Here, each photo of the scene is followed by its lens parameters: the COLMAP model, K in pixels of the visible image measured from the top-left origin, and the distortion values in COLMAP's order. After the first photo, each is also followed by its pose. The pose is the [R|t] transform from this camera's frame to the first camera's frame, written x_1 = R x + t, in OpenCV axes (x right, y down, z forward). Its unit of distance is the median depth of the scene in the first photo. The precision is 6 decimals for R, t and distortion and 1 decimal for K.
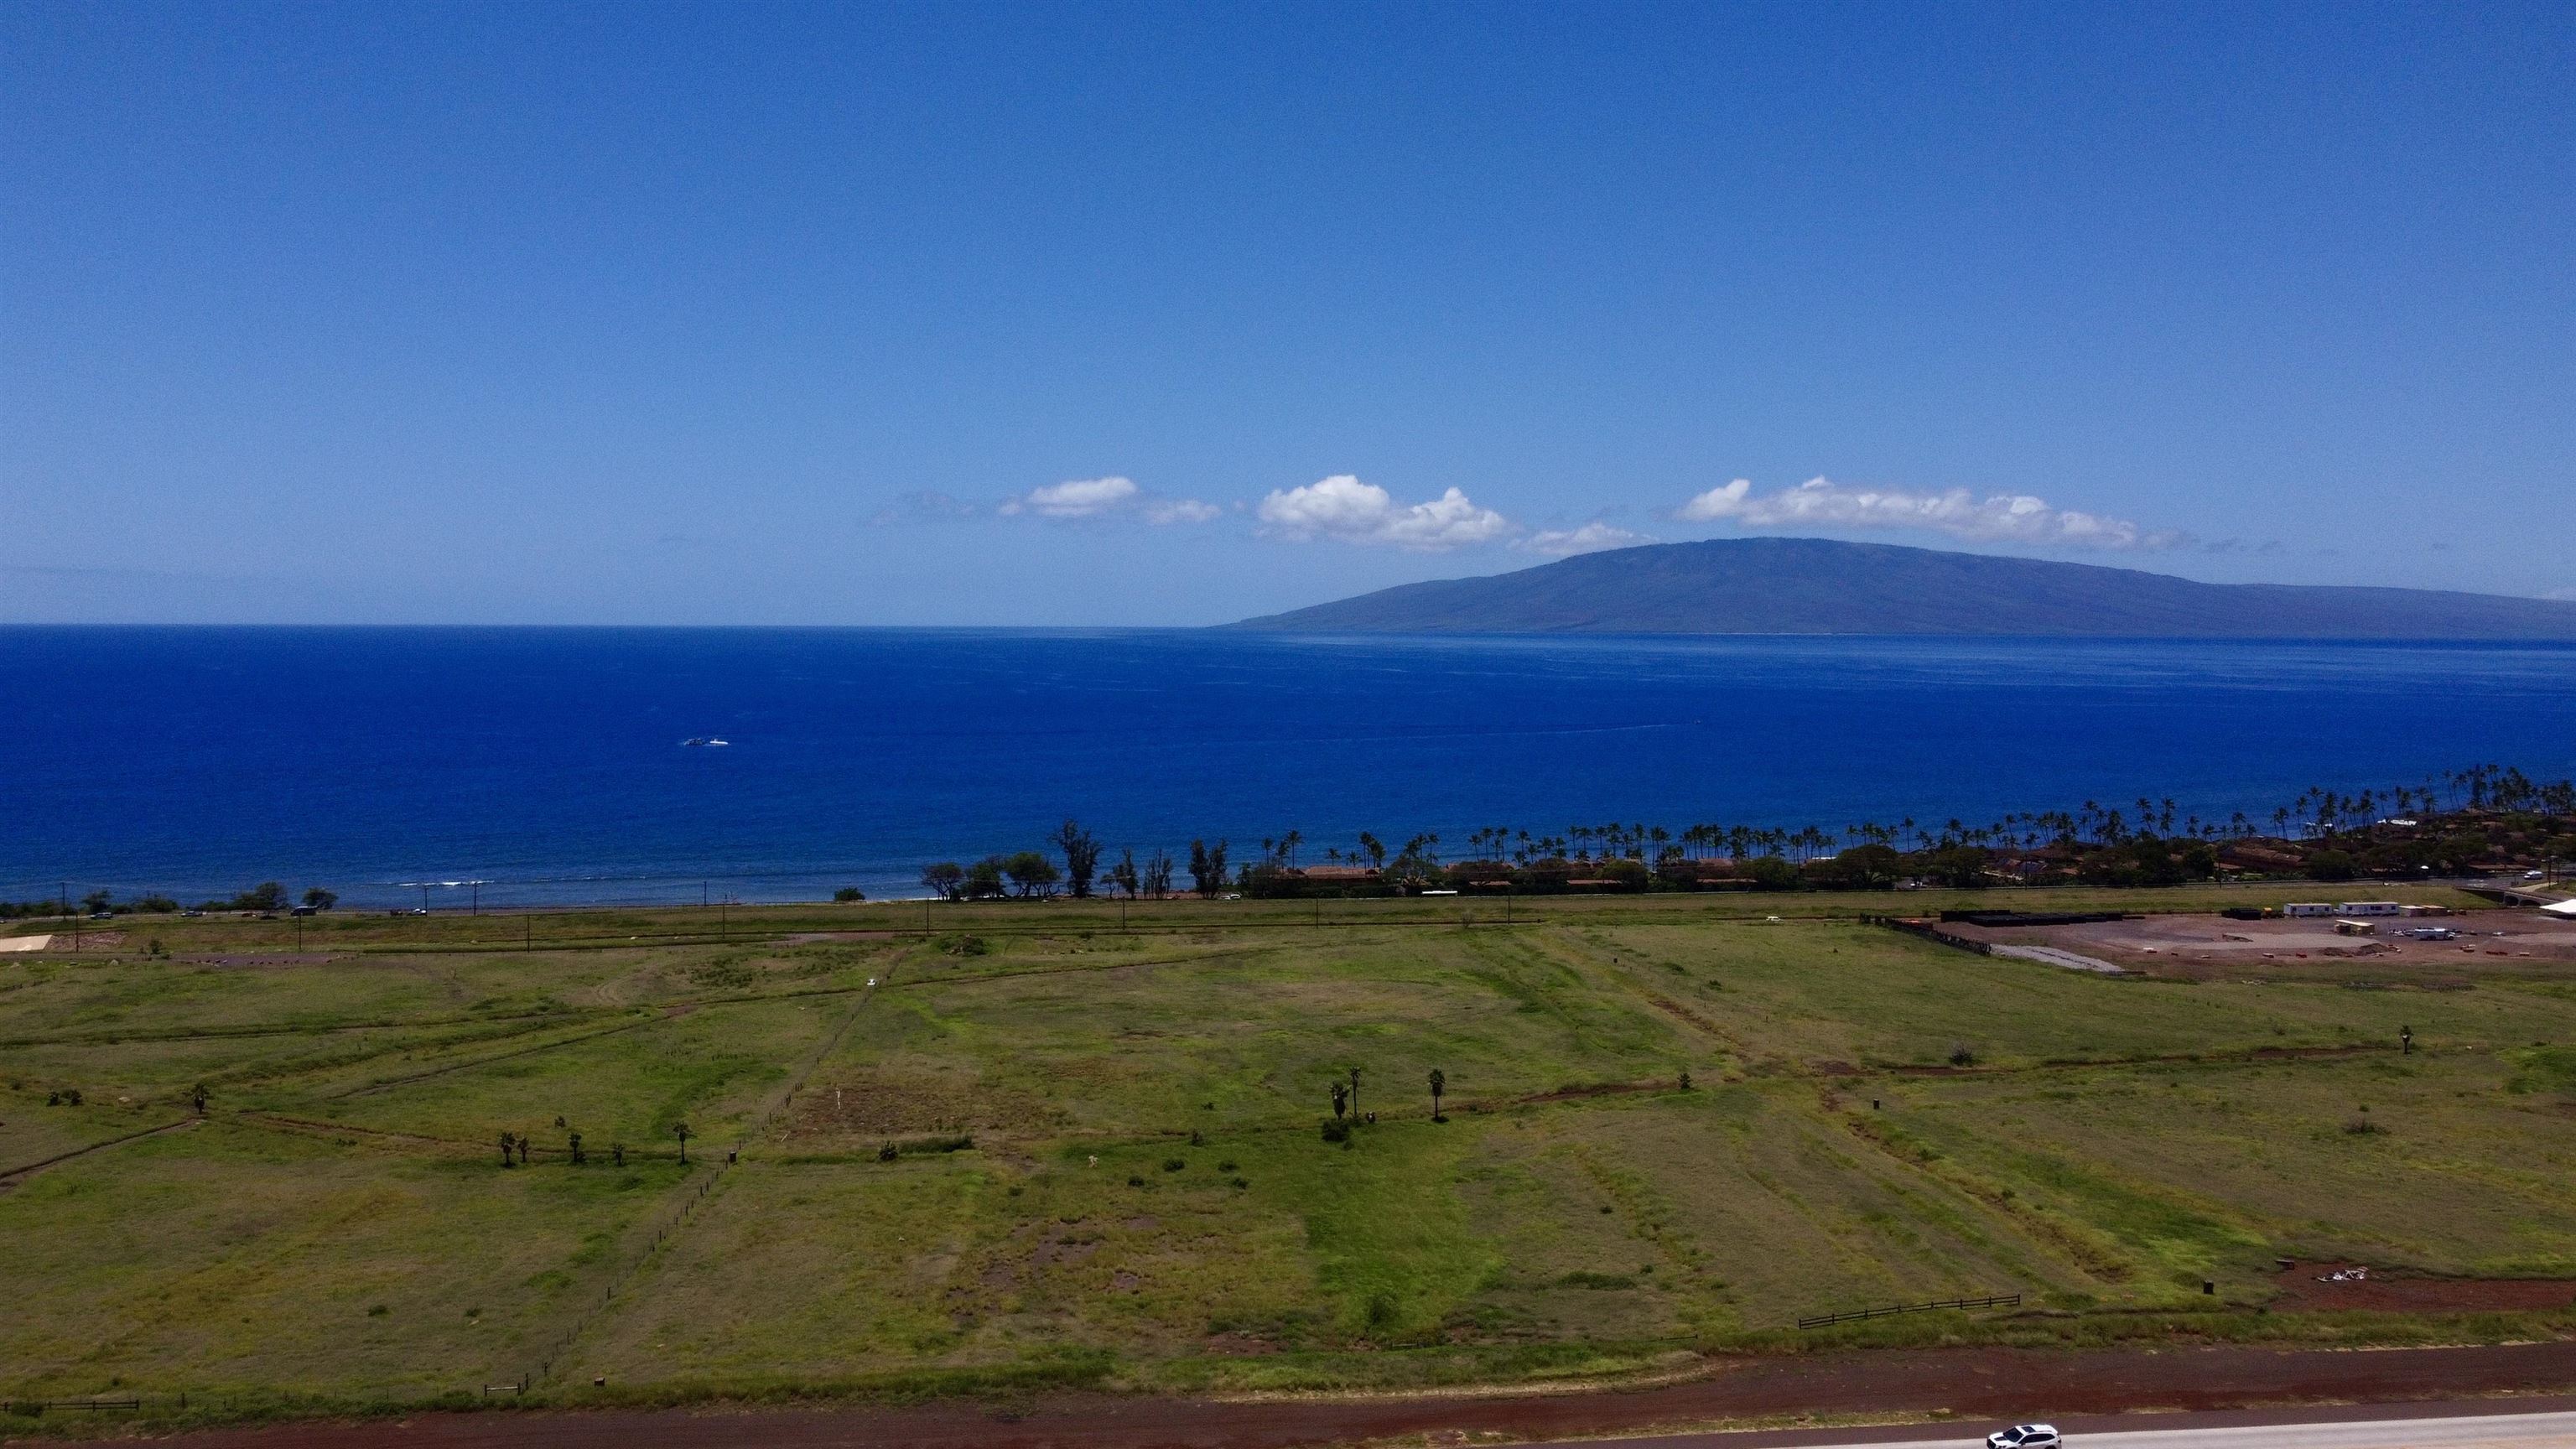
lens RADIAL K [[1955.8, 0, 1290.0], [0, 1955.8, 724.5], [0, 0, 1]] dist [0.003686, -0.005347]
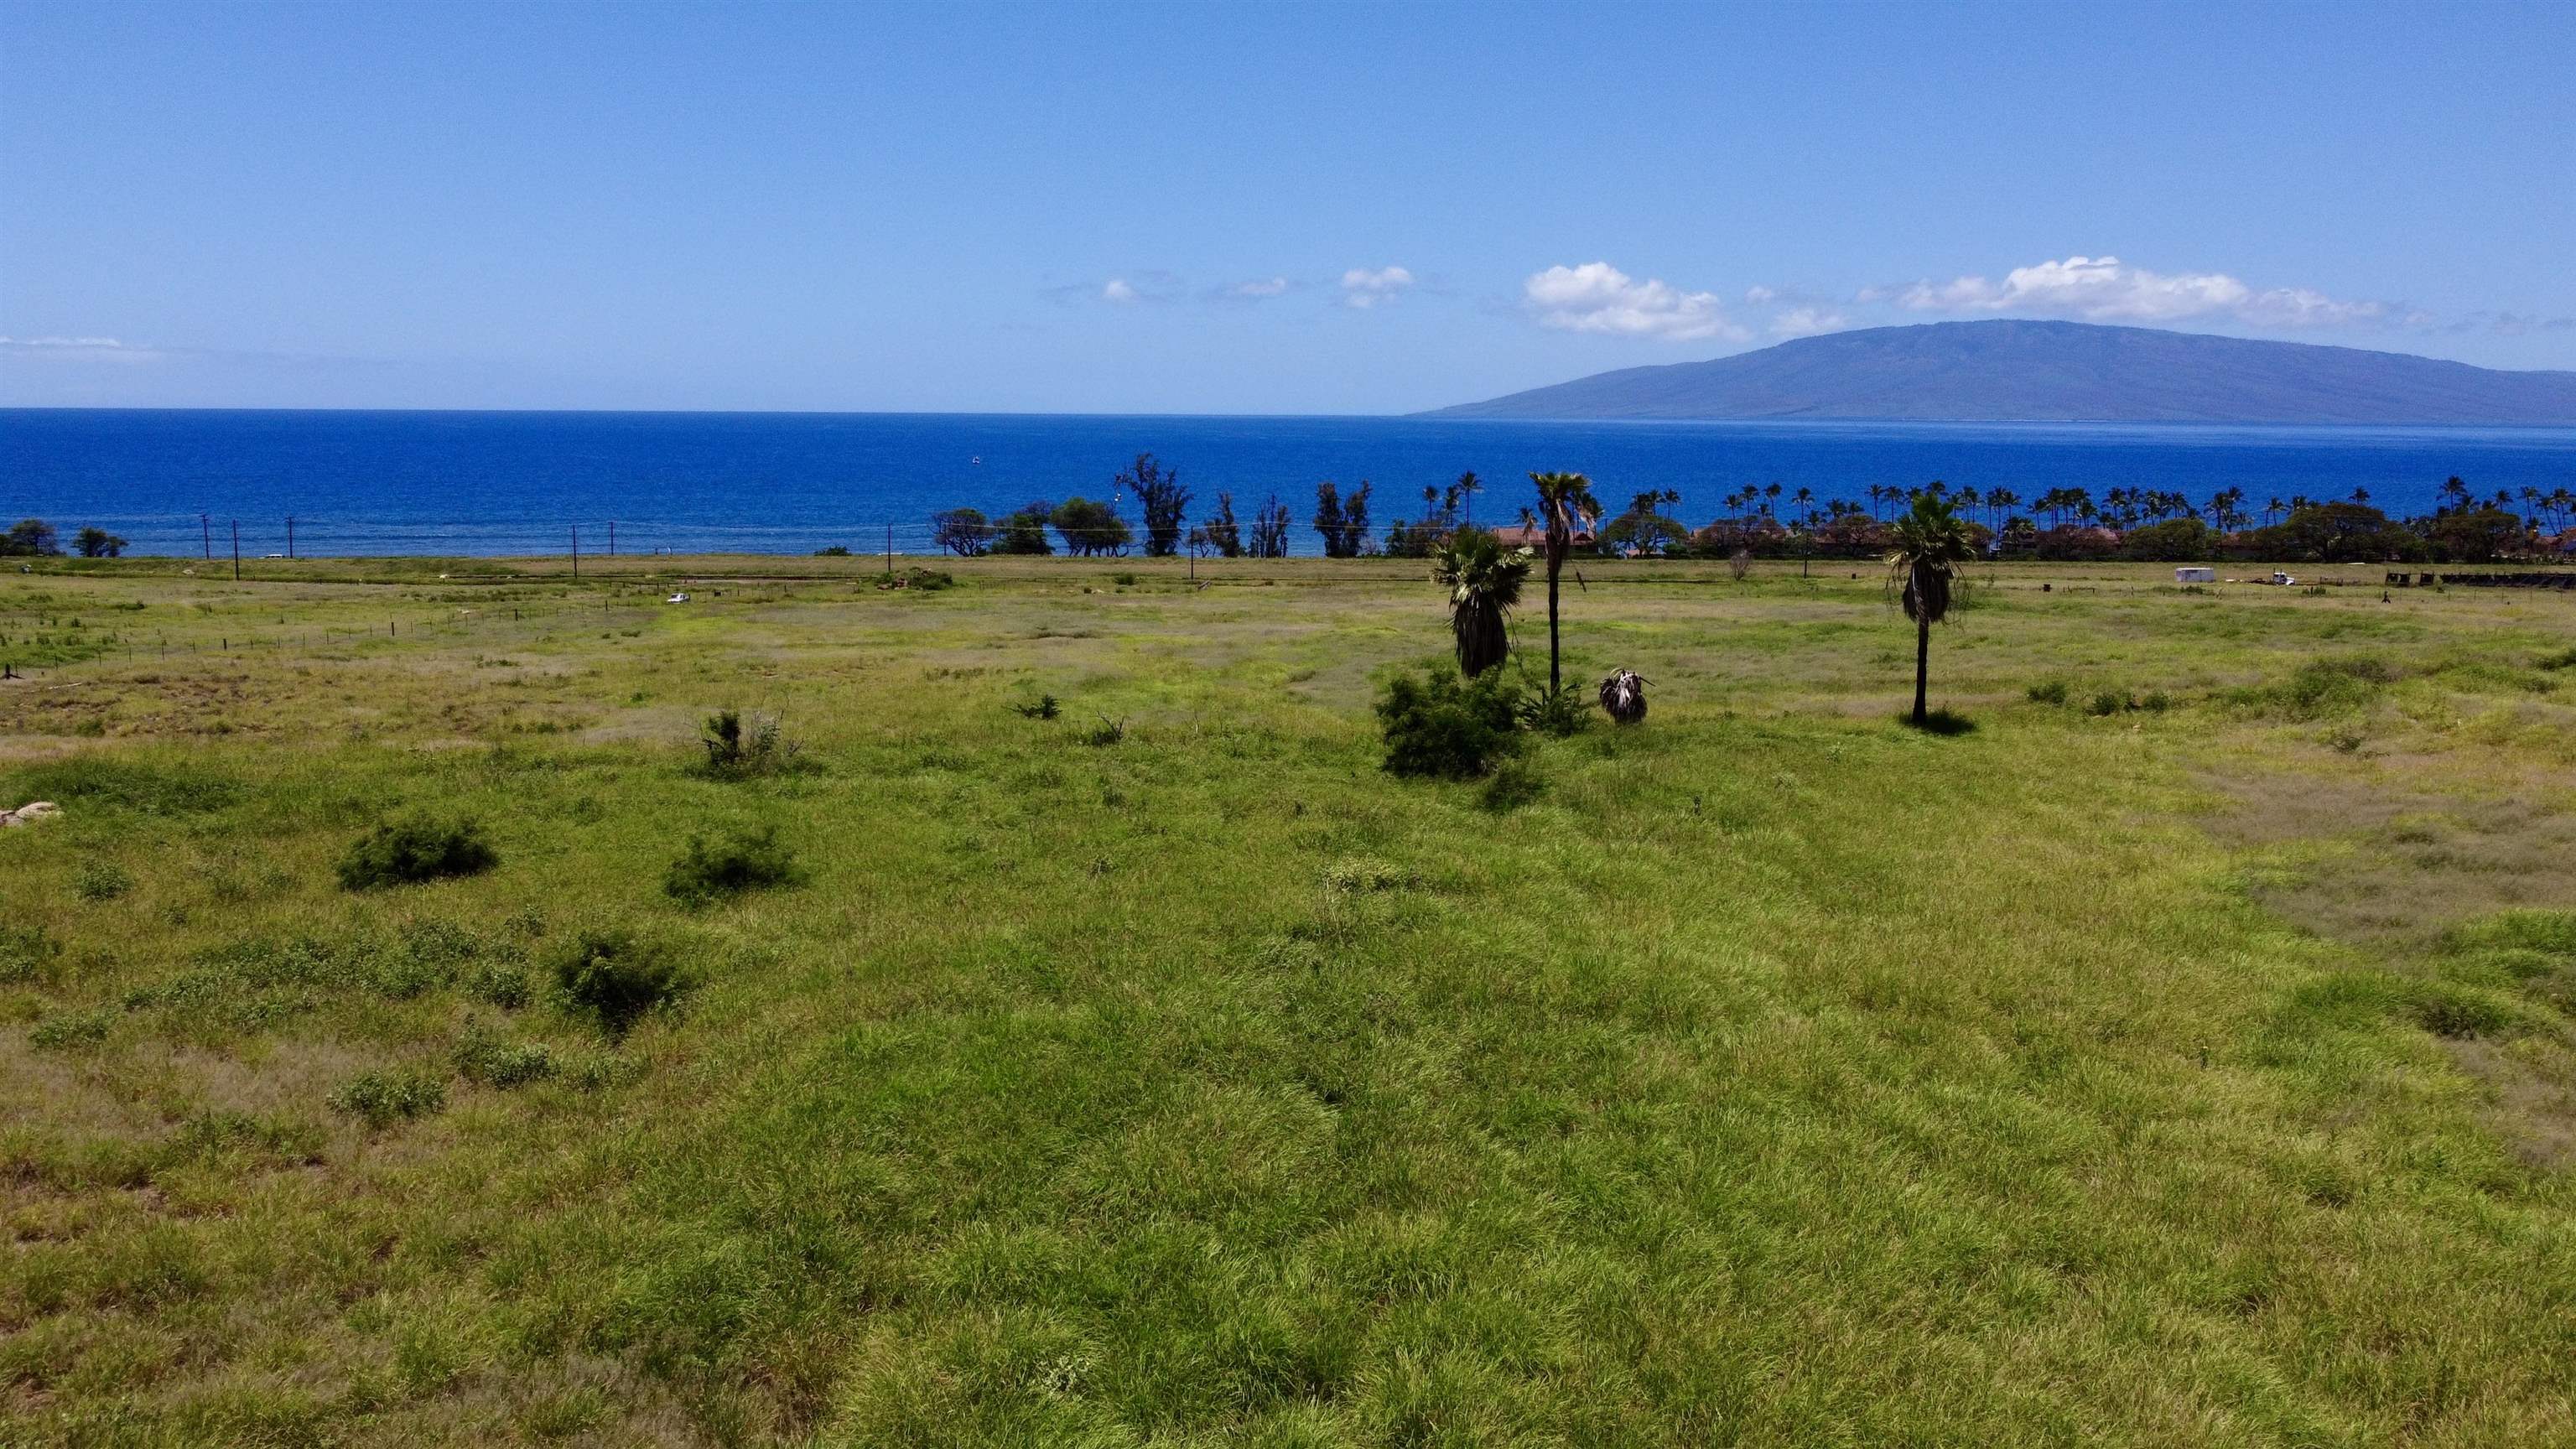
lens RADIAL K [[1948.3, 0, 1284.9], [0, 1948.3, 734.8], [0, 0, 1]] dist [-0.003917, -0.001077]
pose [[0.994403, 0.018074, -0.104098, 0.011742], [-0.006590, 0.993951, 0.109626, 0.081010], [0.105449, -0.108327, 0.988507, 0.349216]]
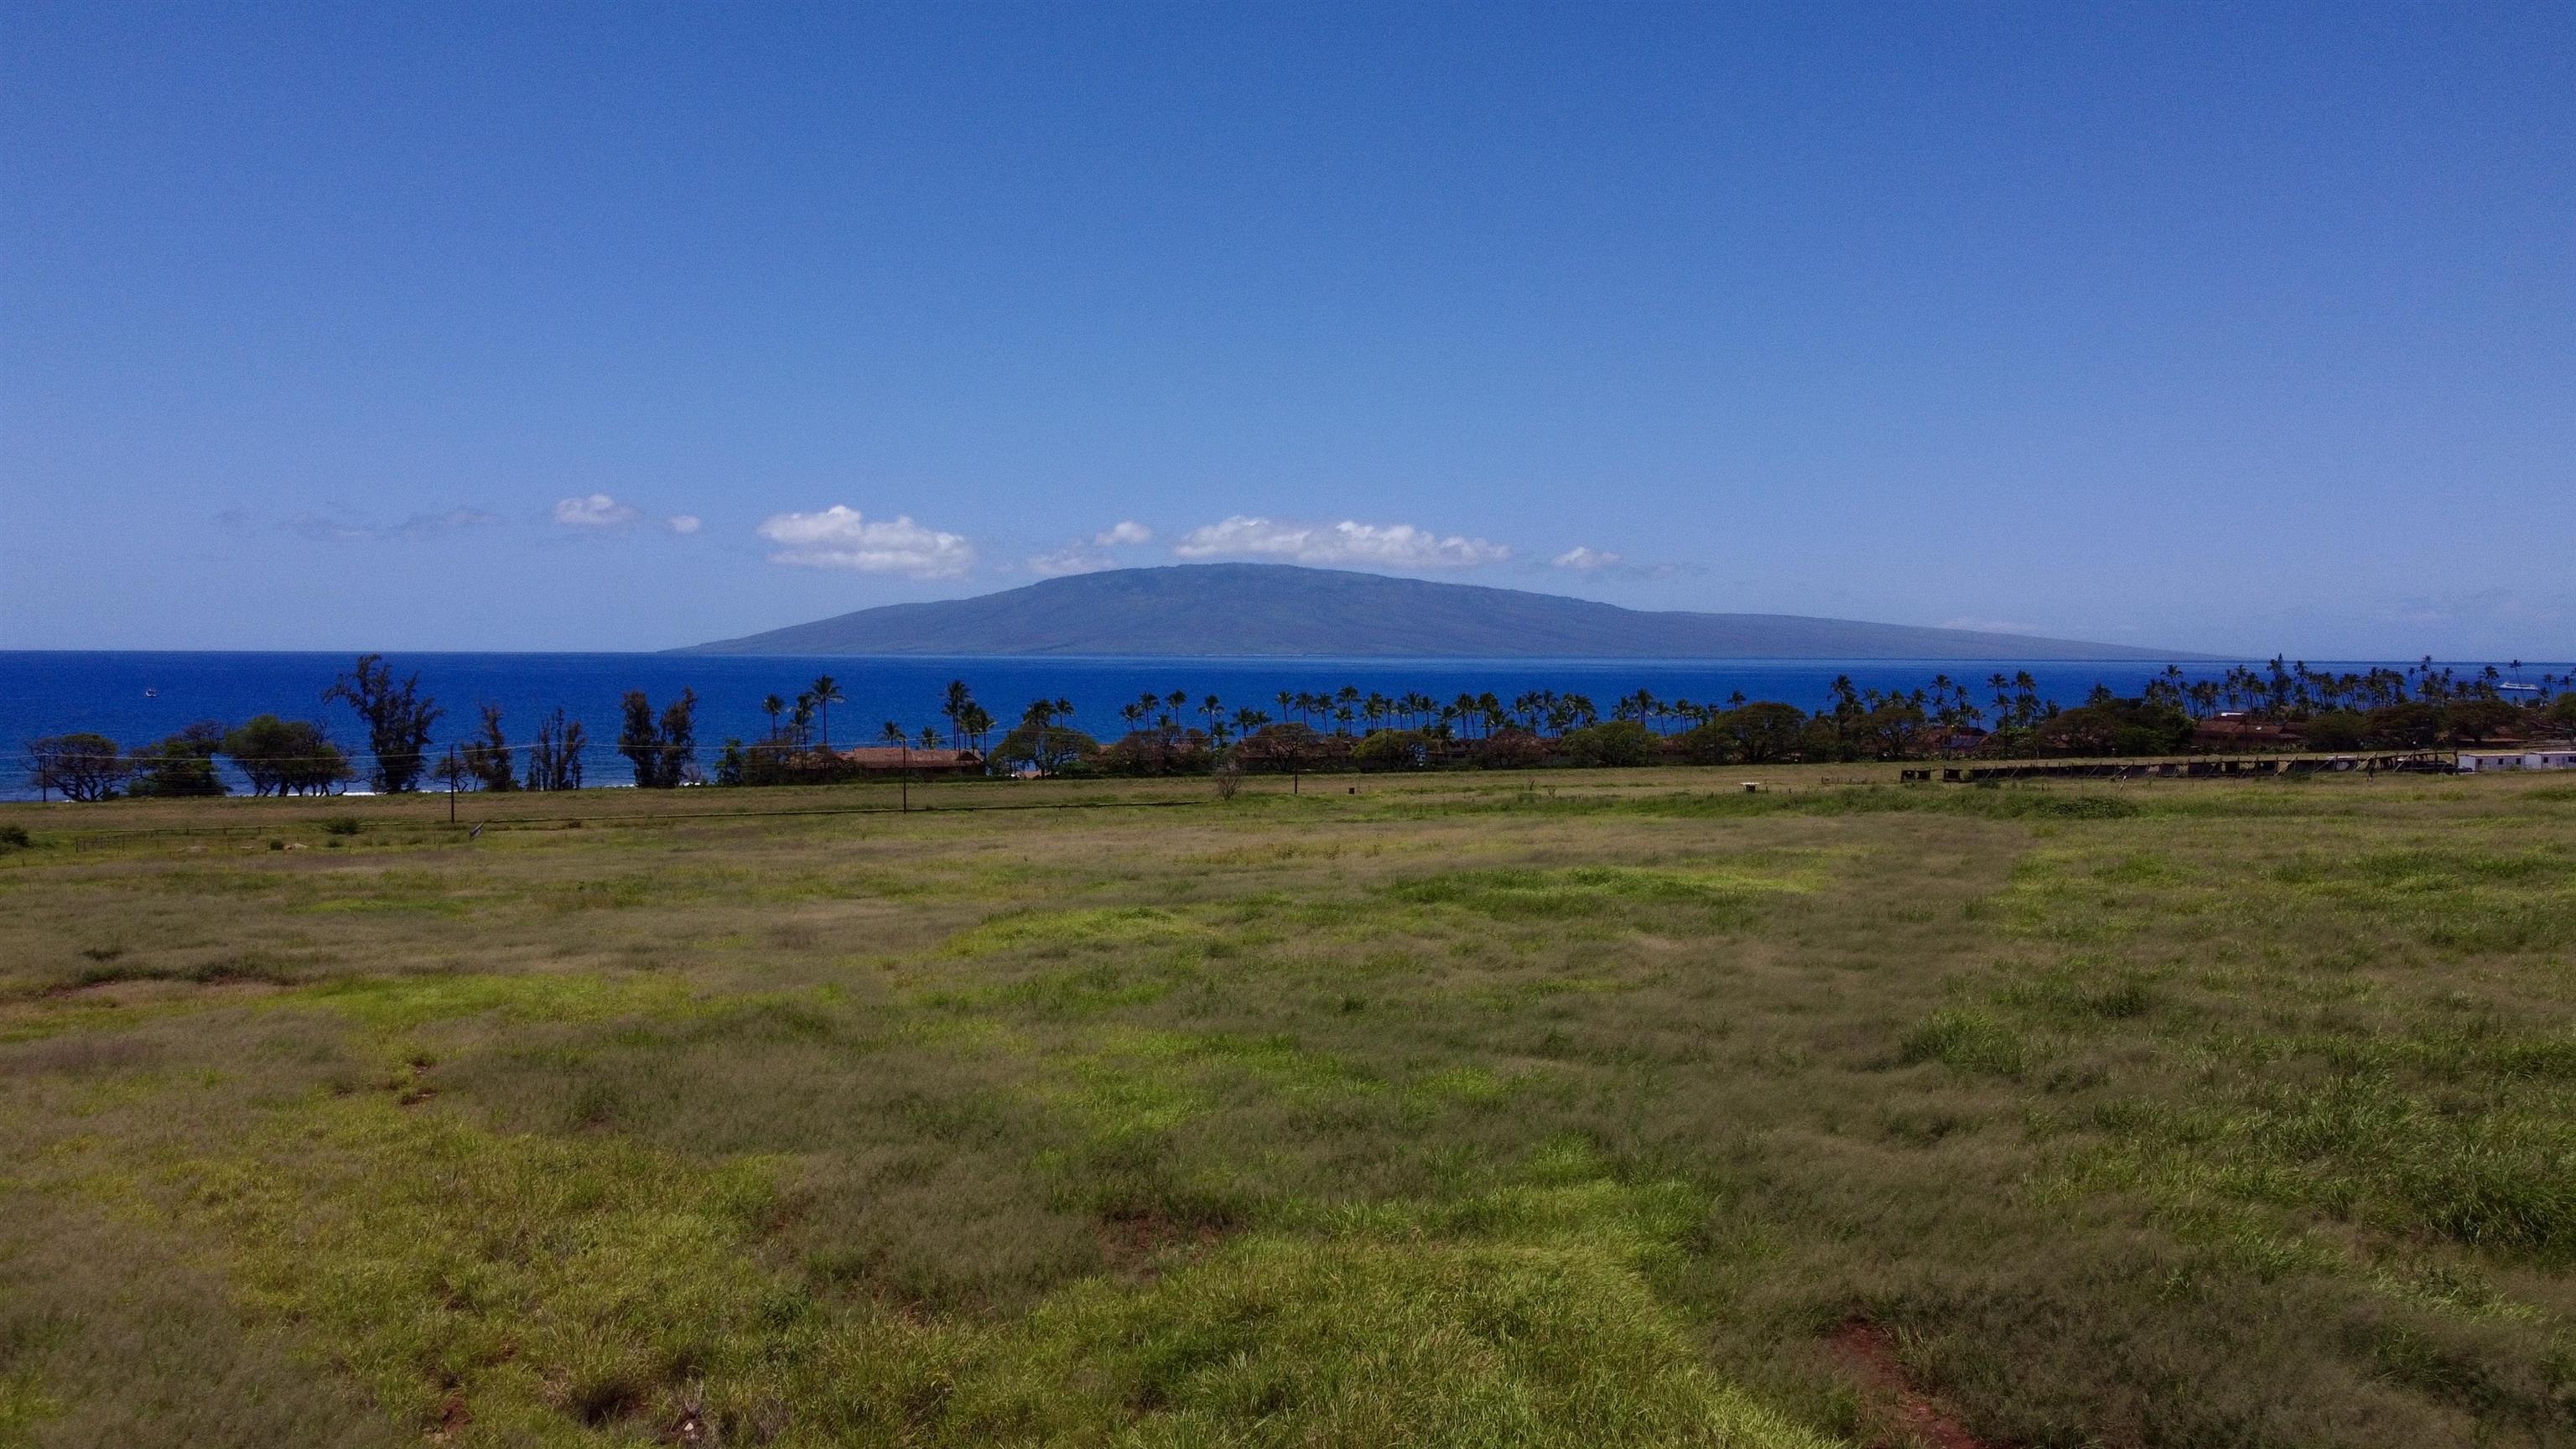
lens RADIAL K [[1944.9, 0, 1271.2], [0, 1944.9, 719.0], [0, 0, 1]] dist [0.002804, -0.000737]
pose [[0.966184, -0.010640, 0.257635, -0.019711], [0.015482, 0.999739, -0.016773, 0.087182], [-0.257389, 0.020194, 0.966097, 0.510204]]
